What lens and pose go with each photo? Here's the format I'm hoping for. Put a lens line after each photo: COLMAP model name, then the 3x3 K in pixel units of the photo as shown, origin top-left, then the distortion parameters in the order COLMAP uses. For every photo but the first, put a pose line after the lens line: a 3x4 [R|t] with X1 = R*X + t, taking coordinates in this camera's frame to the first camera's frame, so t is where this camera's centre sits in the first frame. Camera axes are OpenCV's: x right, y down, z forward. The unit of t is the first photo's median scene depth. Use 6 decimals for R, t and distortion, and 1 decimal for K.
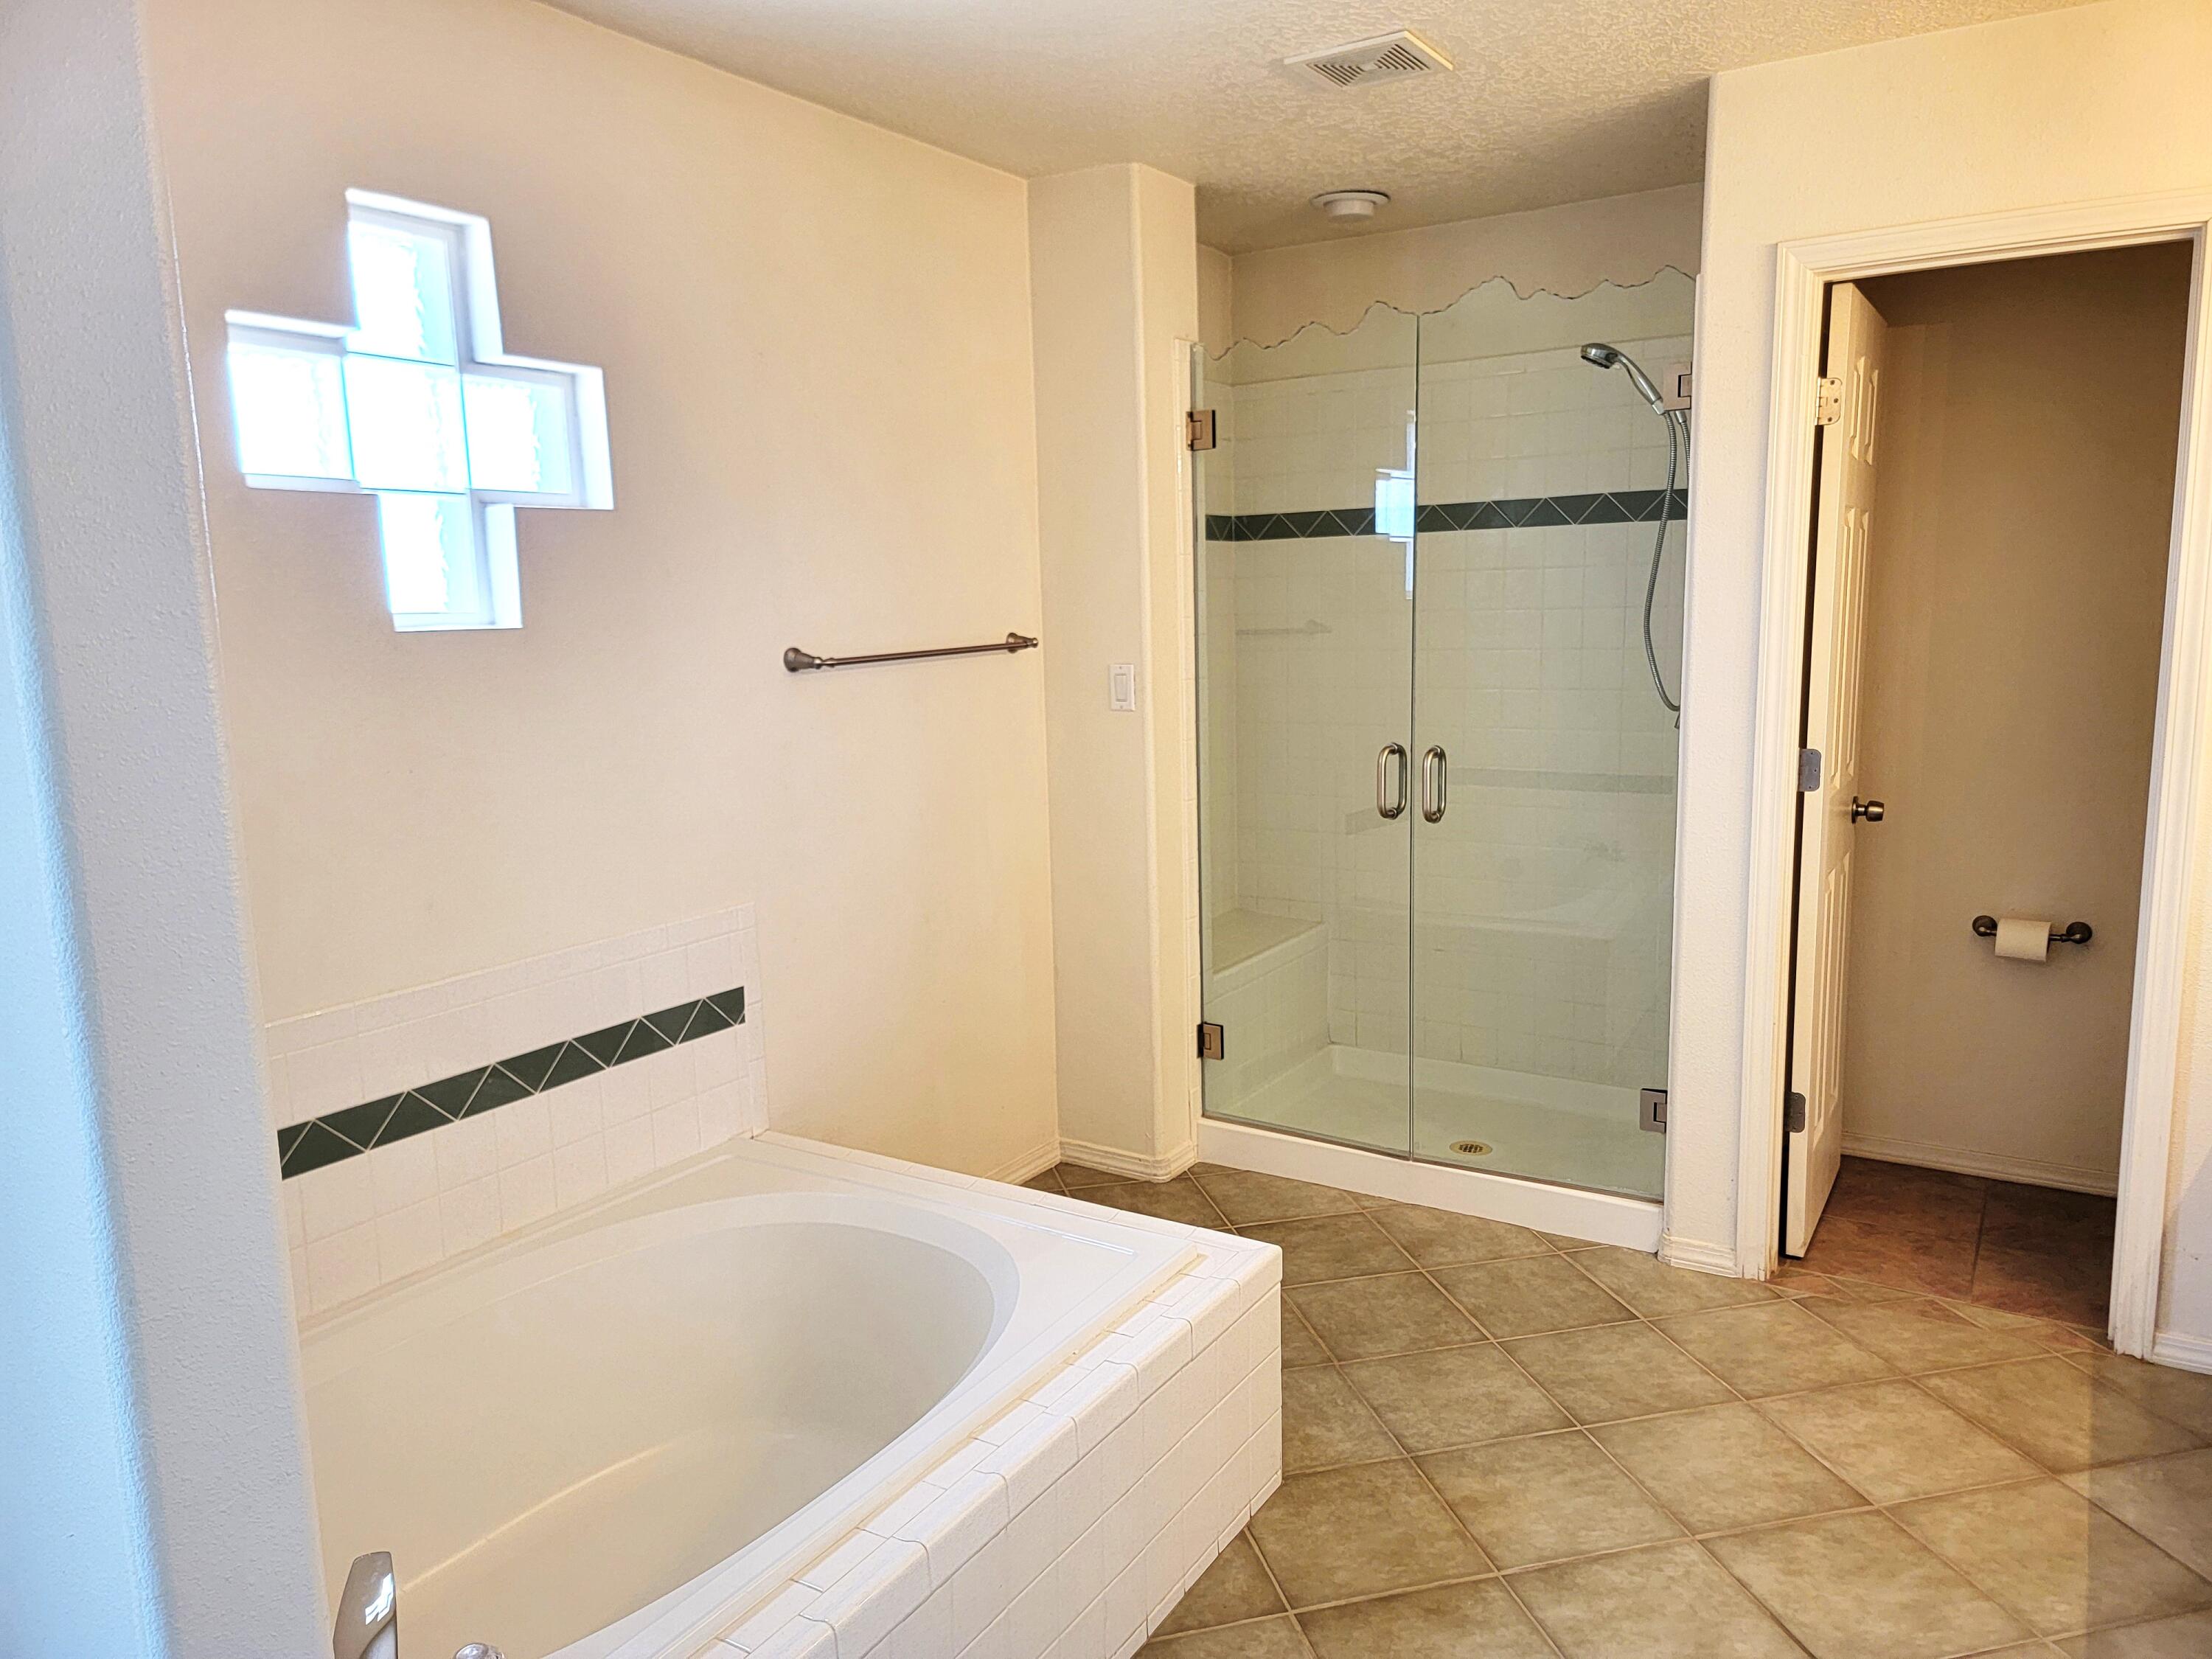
lens RADIAL K [[1550.7, 0, 1109.6], [0, 1550.7, 827.6], [0, 0, 1]] dist [0.057846, -0.047626]
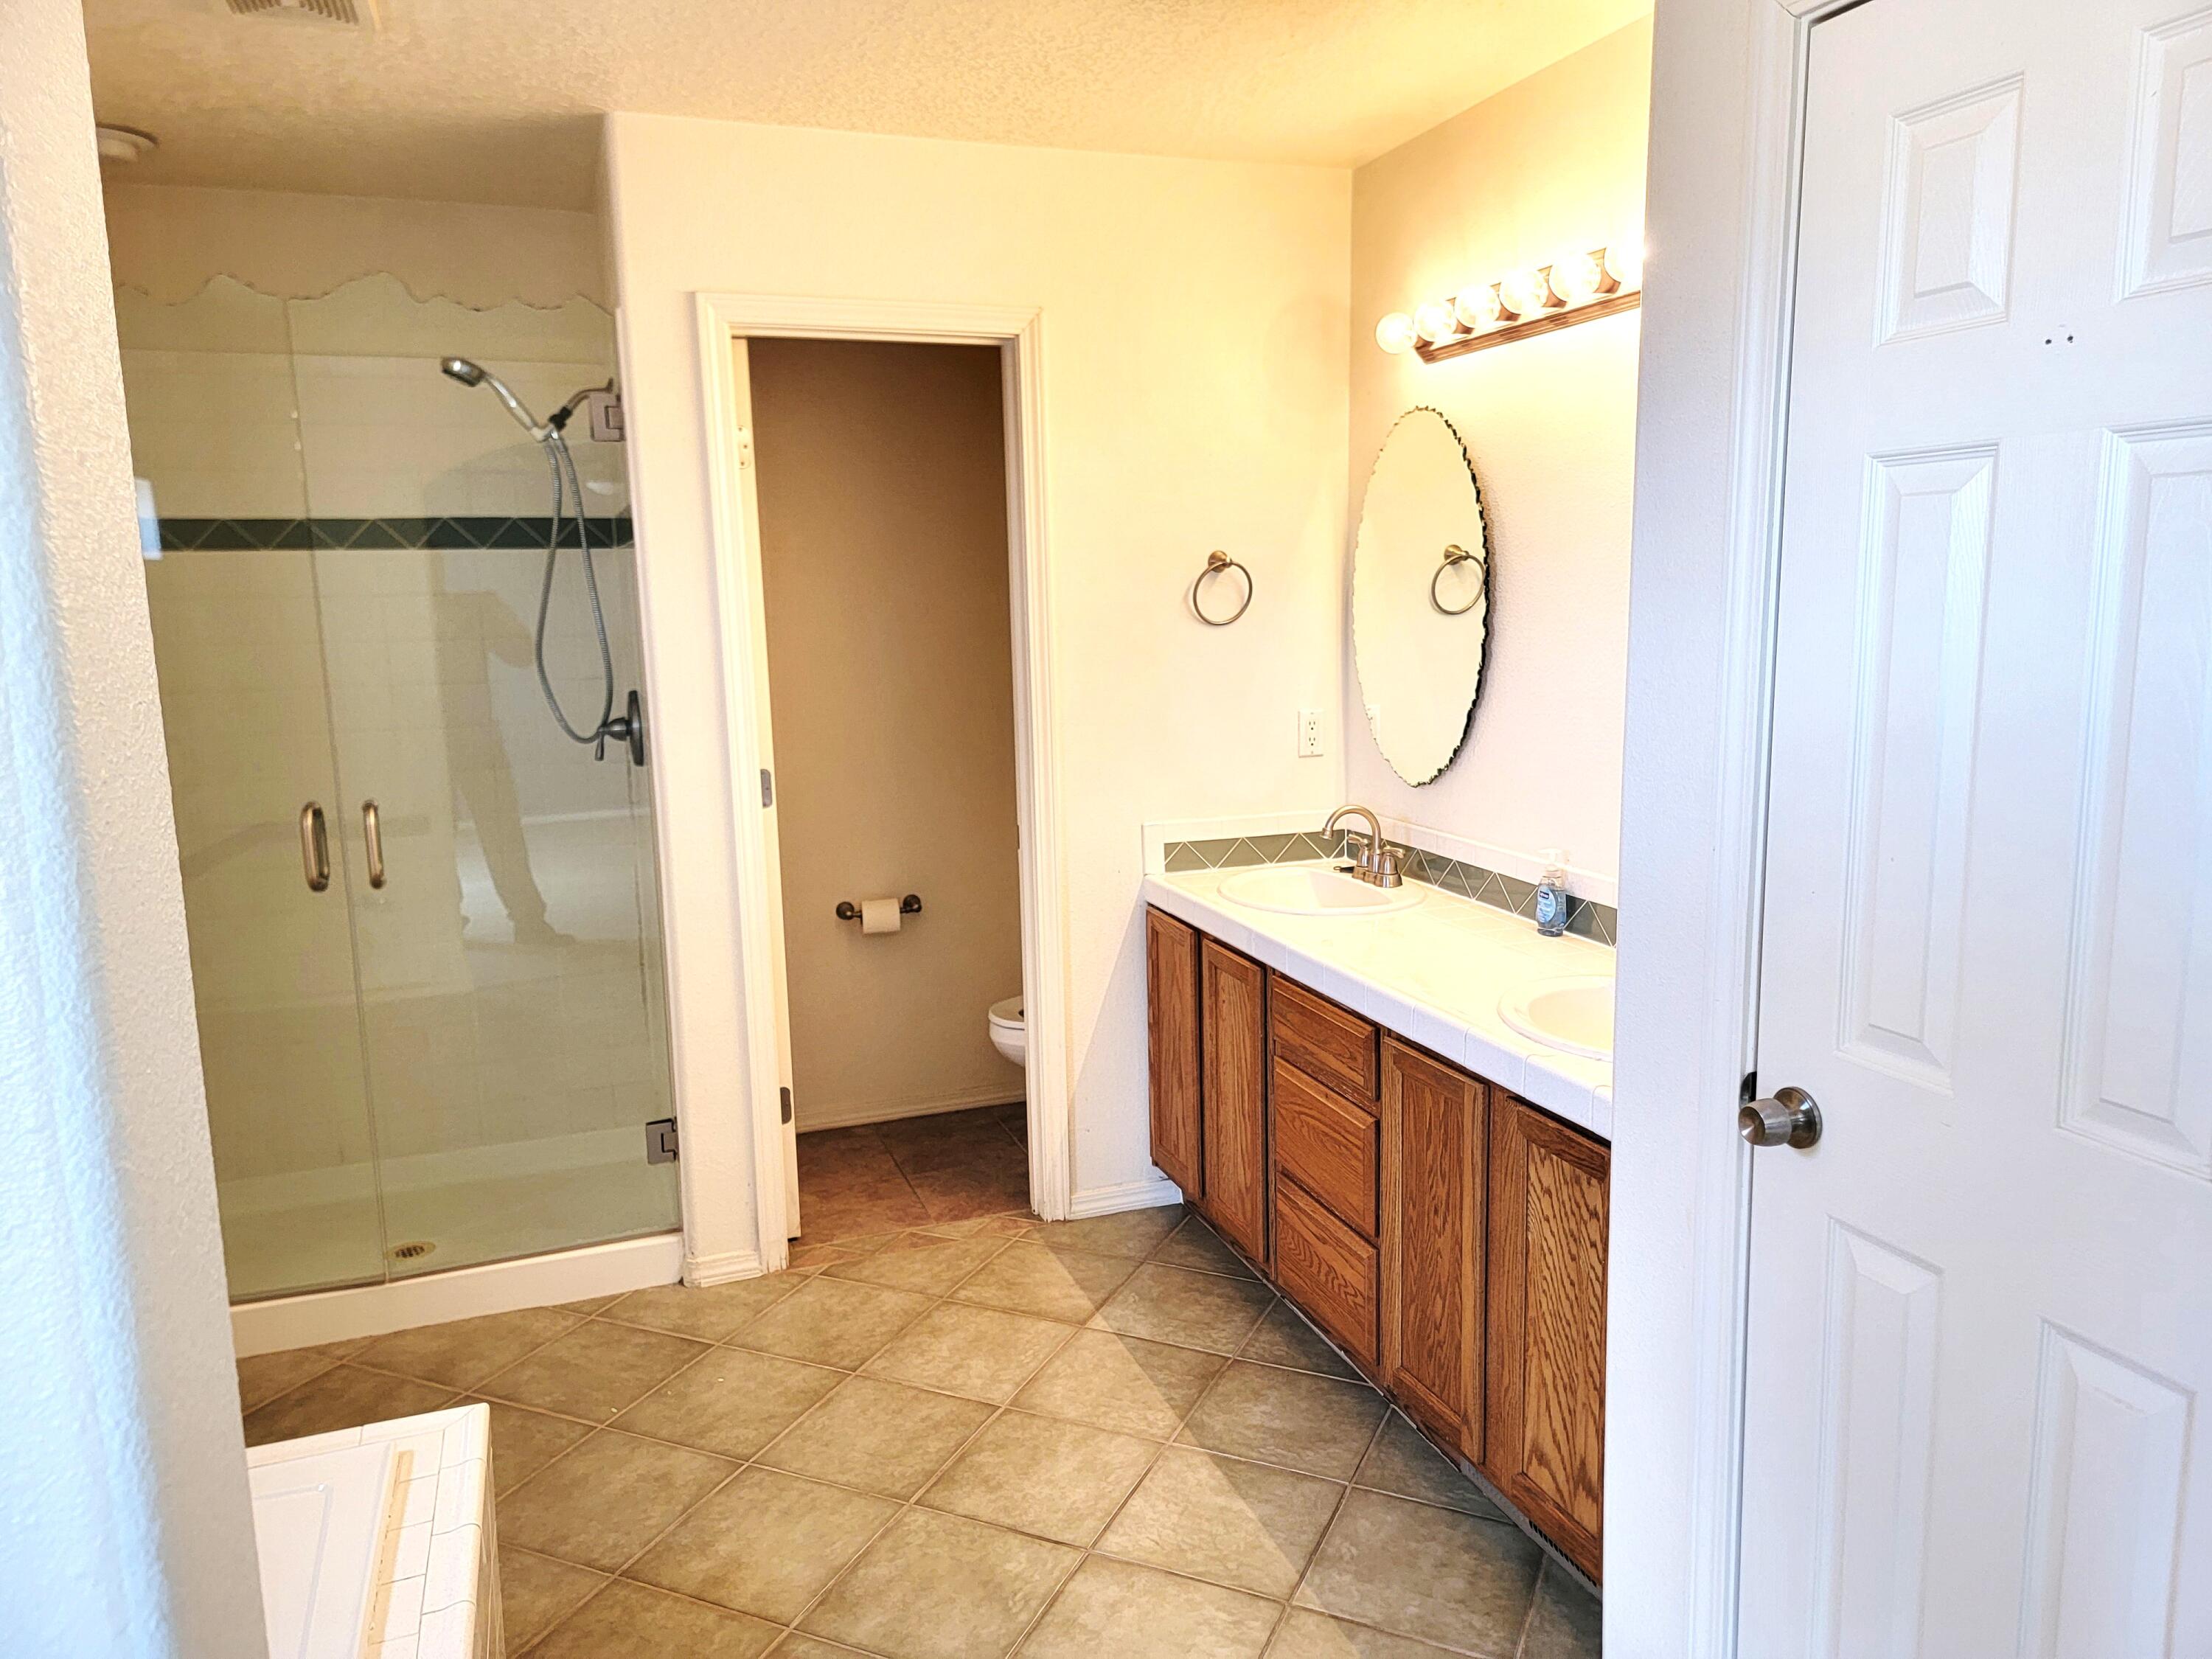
lens RADIAL K [[1550.7, 0, 1152.7], [0, 1550.7, 818.8], [0, 0, 1]] dist [0.057846, -0.047626]
pose [[0.597607, -0.107169, 0.794594, -0.262669], [0.124601, 0.991400, 0.040001, -0.026505], [-0.792048, 0.075102, 0.605822, 0.149762]]
